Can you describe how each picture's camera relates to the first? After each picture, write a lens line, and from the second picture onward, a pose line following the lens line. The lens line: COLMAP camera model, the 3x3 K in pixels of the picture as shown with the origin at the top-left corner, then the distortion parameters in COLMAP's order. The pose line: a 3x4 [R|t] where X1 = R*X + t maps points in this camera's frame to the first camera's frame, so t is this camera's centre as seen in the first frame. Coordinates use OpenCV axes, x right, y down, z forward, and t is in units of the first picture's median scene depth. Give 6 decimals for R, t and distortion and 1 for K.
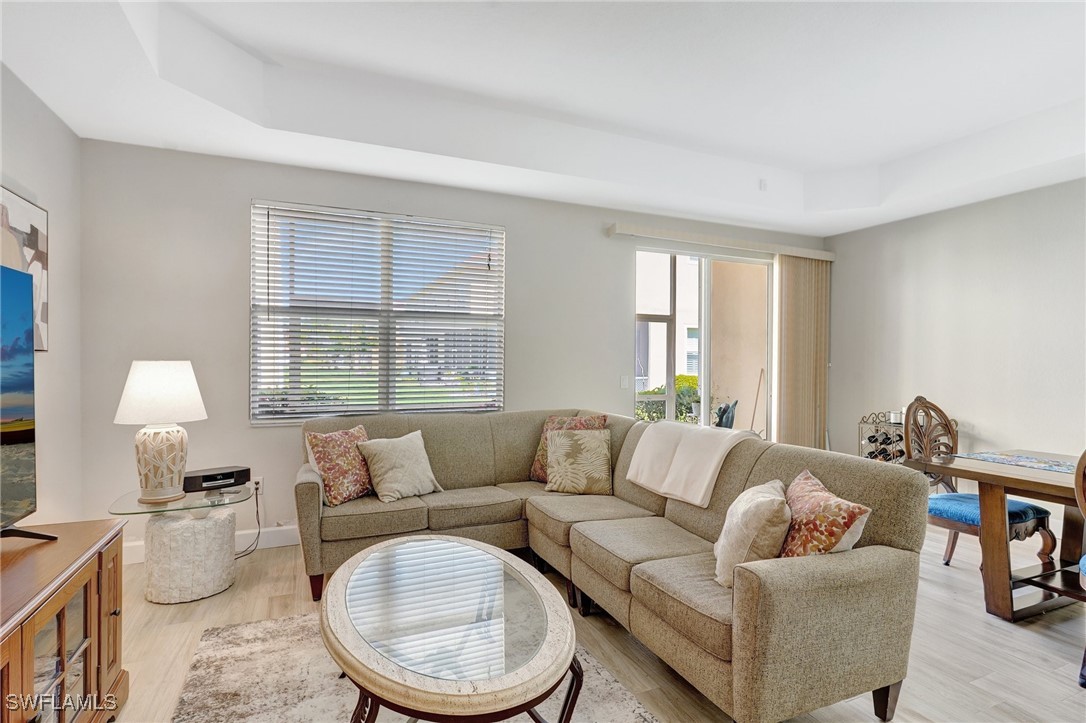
lens RADIAL K [[540.7, 0, 542.8], [0, 540.7, 363.8], [0, 0, 1]] dist [-0.005701, 0.005456]
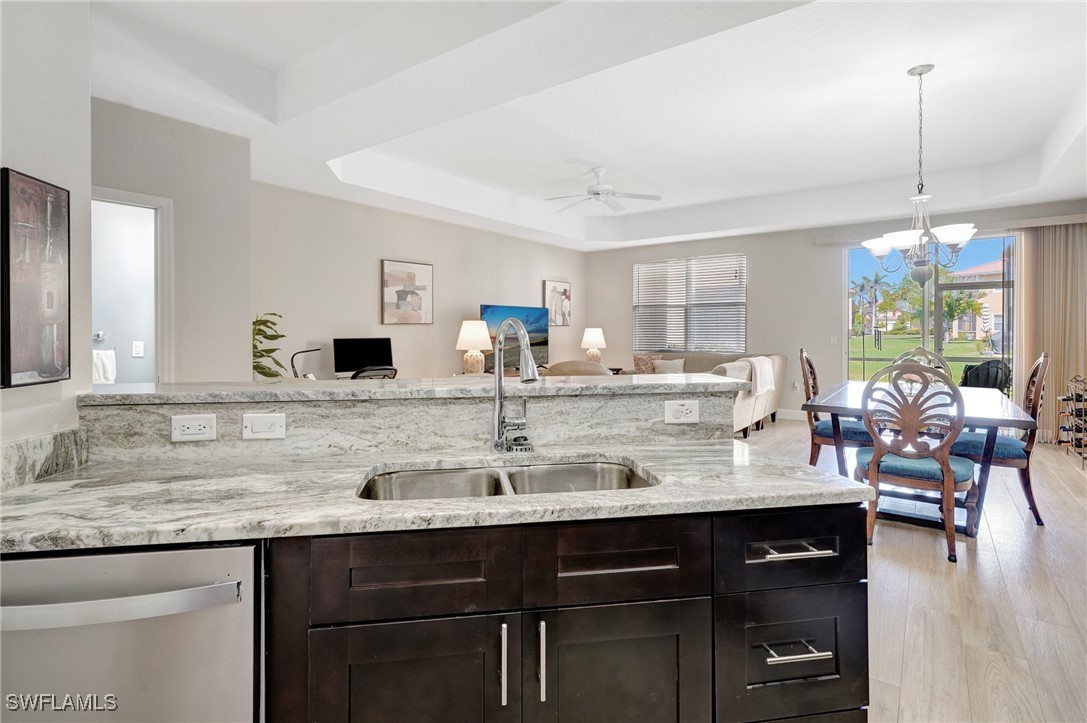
lens RADIAL K [[541.2, 0, 528.8], [0, 541.2, 337.1], [0, 0, 1]] dist [-0.005701, 0.005456]
pose [[0.500519, 0.004565, -0.865714, 1.627309], [-0.002511, 0.999990, 0.003821, 0.031494], [0.865722, 0.000262, 0.500525, -0.776313]]
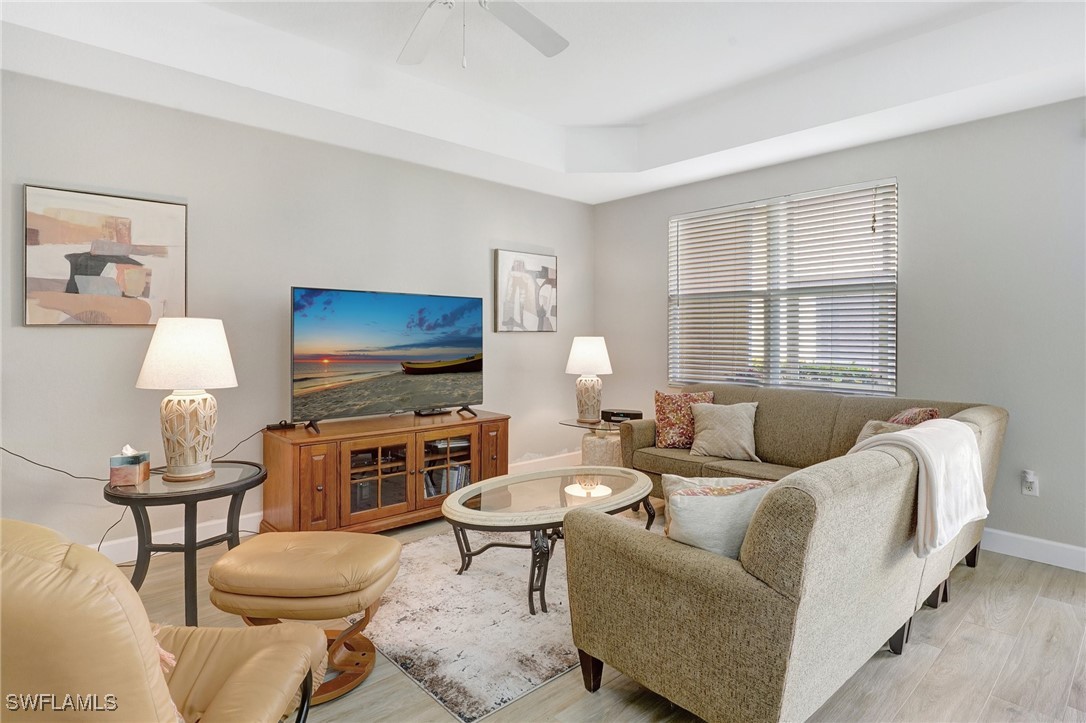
lens RADIAL K [[569.9, 0, 539.3], [0, 569.9, 331.2], [0, 0, 1]] dist [-0.007490, 0.004788]
pose [[0.336003, -0.013404, -0.941766, 0.814470], [-0.010490, 0.999783, -0.017972, 0.009457], [0.941802, 0.015917, 0.335790, 0.263654]]
